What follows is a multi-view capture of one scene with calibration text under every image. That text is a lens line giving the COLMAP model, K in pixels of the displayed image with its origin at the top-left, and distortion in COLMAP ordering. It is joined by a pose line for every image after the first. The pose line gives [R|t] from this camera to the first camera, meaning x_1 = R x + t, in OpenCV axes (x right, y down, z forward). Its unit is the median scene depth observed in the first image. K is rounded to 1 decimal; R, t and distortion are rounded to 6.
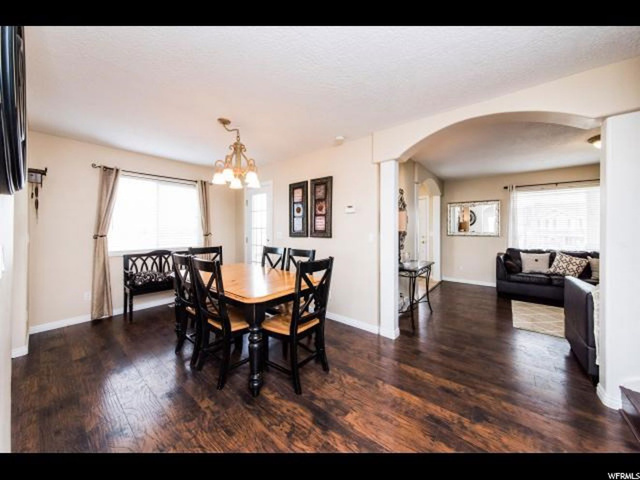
lens RADIAL K [[233.3, 0, 311.8], [0, 233.3, 229.3], [0, 0, 1]] dist [0.000596, 0.000052]
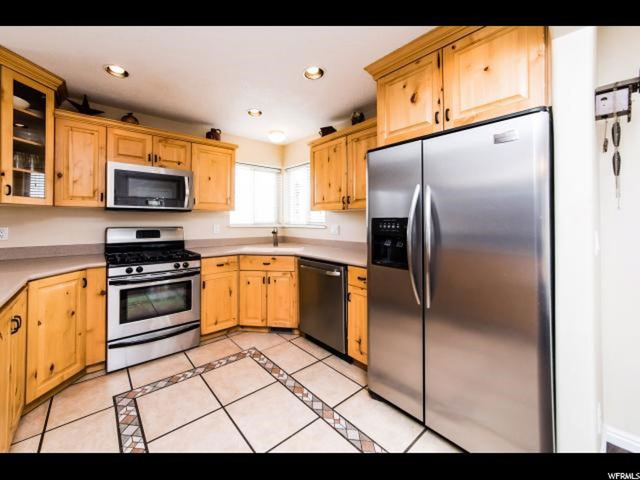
lens RADIAL K [[233.3, 0, 287.6], [0, 233.3, 219.0], [0, 0, 1]] dist [0.000596, 0.000052]
pose [[-0.251308, -0.007603, -0.967877, -0.567191], [0.005036, 0.999945, -0.009163, -0.002198], [0.967894, -0.007177, -0.251256, 0.483710]]
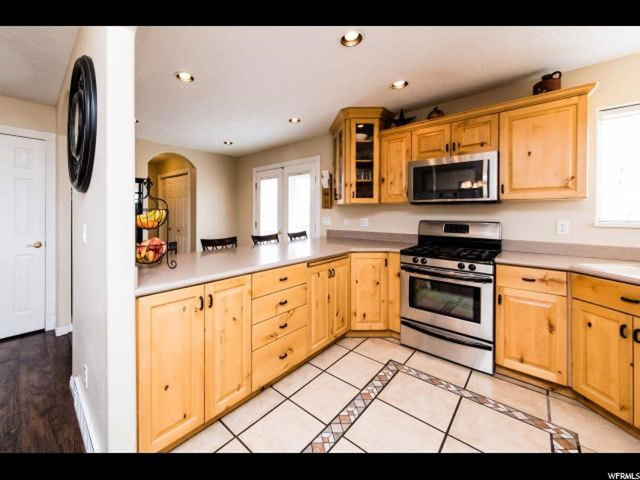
lens RADIAL K [[263.3, 0, 284.0], [0, 263.3, 216.8], [0, 0, 1]] dist [-0.002009, 0.002358]
pose [[-0.995903, -0.003422, 0.090362, -0.731075], [-0.002627, 0.999957, 0.008918, -0.004017], [-0.090389, 0.008644, -0.995869, 0.679778]]
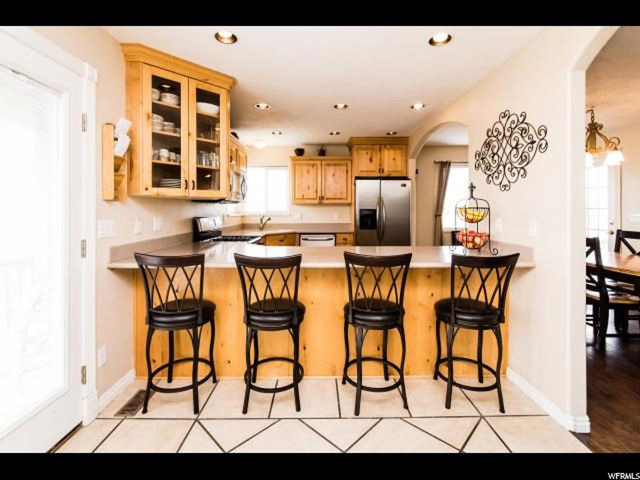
lens RADIAL K [[277.8, 0, 326.1], [0, 277.8, 211.7], [0, 0, 1]] dist [-0.009882, 0.000601]
pose [[0.635880, 0.004640, -0.771774, -0.114632], [0.004312, 0.999945, 0.009565, -0.008695], [0.771776, -0.009410, 0.635825, -0.530440]]
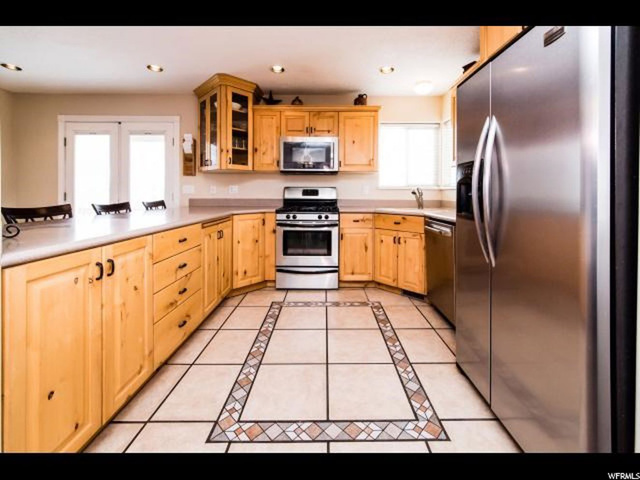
lens RADIAL K [[258.1, 0, 333.3], [0, 258.1, 196.1], [0, 0, 1]] dist [0.009681, -0.000028]
pose [[-0.774435, 0.003325, -0.632645, -0.602386], [-0.006733, 0.999886, 0.013496, 0.034410], [0.632618, 0.014711, -0.774324, 0.698783]]
